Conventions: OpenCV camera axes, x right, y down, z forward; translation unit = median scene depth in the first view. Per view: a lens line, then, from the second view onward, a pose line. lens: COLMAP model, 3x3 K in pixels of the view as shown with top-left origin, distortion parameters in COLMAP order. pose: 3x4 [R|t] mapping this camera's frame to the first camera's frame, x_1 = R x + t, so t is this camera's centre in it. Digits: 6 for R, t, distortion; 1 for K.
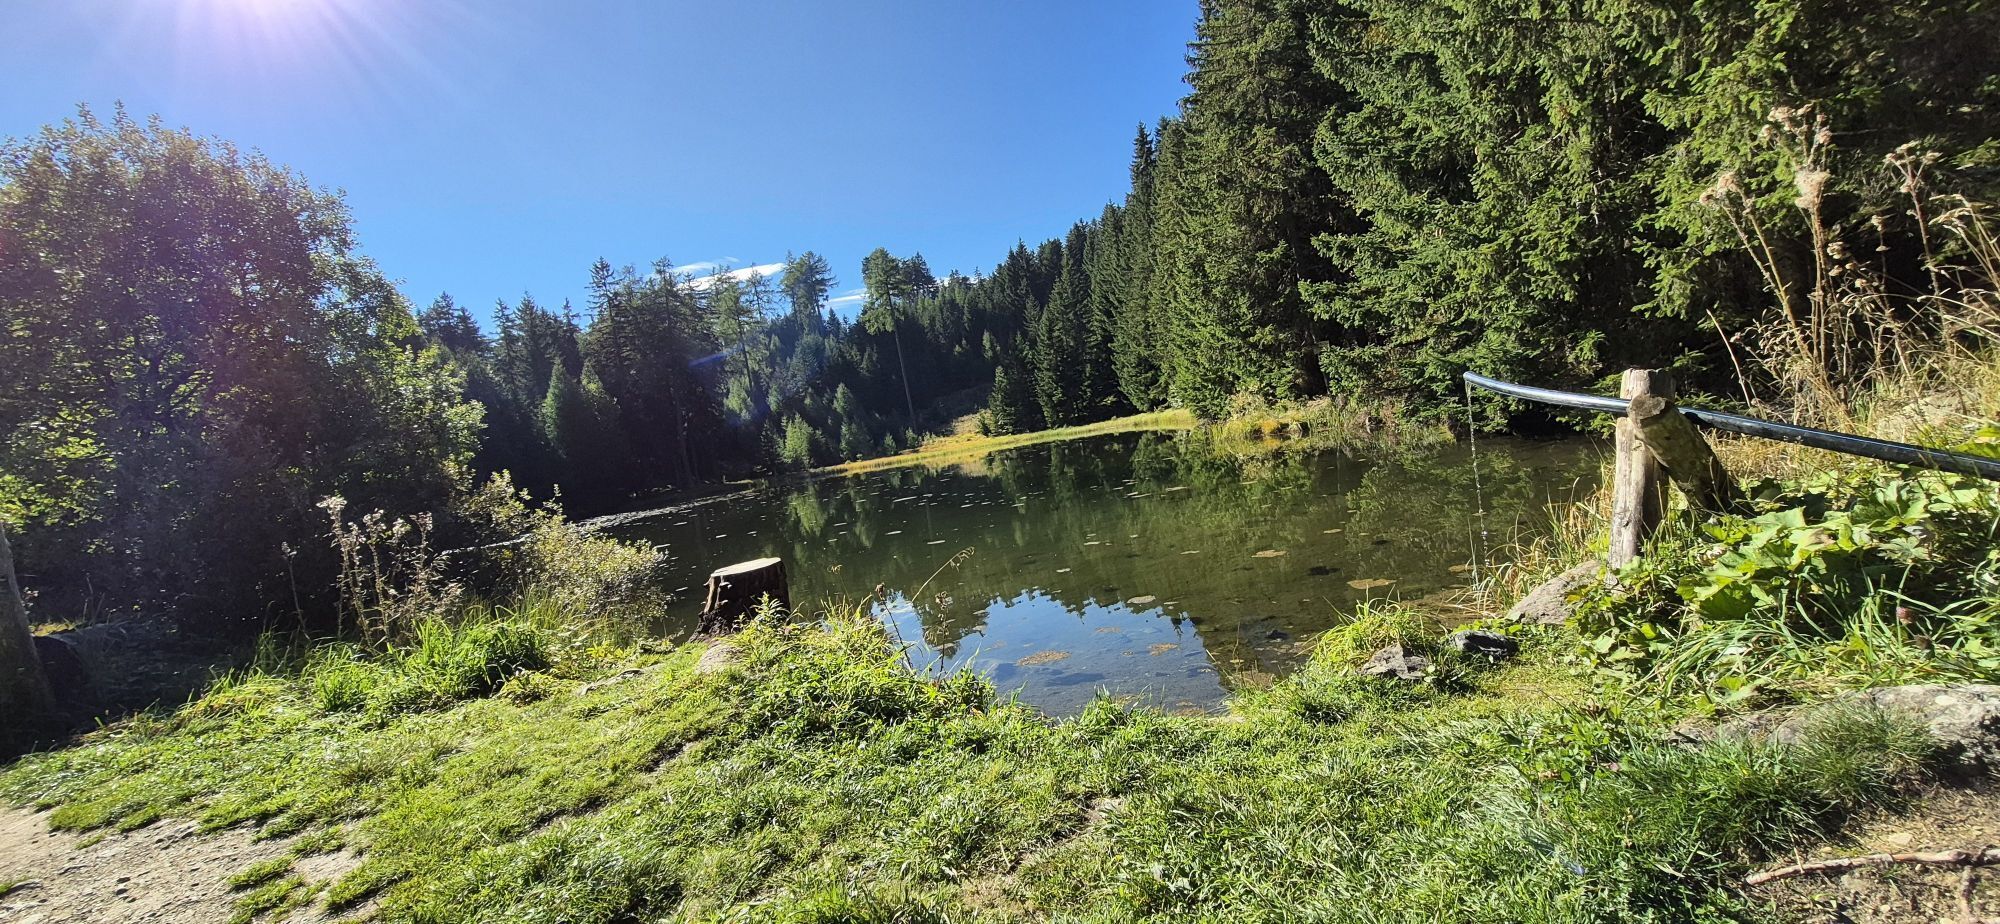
lens RADIAL K [[719.4, 0, 1000.8], [0, 719.4, 446.5], [0, 0, 1]] dist [-0.000086, -0.000014]
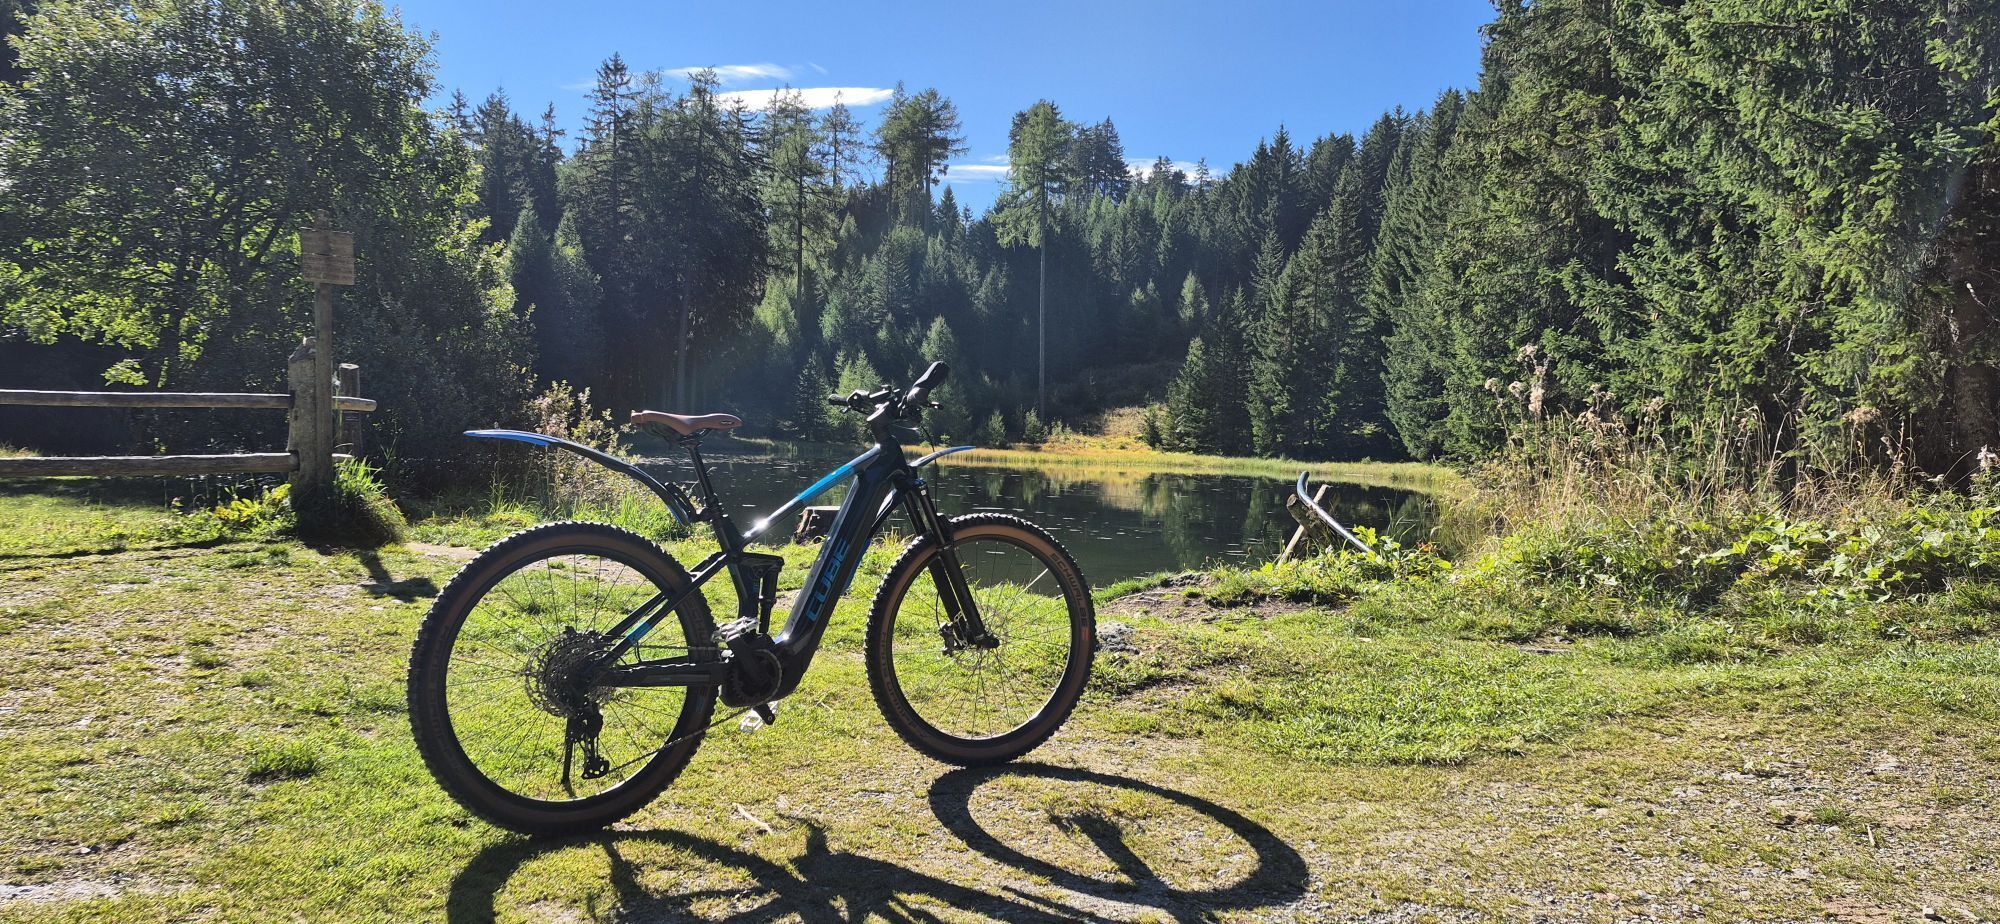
lens RADIAL K [[2535.3, 0, 1000.5], [0, 2535.3, 474.7], [0, 0, 1]] dist [0.961666, -0.000376]
pose [[0.962896, 0.202011, -0.178948, 0.246087], [-0.199386, 0.979374, 0.032726, -0.036615], [0.181868, 0.004168, 0.983314, -1.136424]]
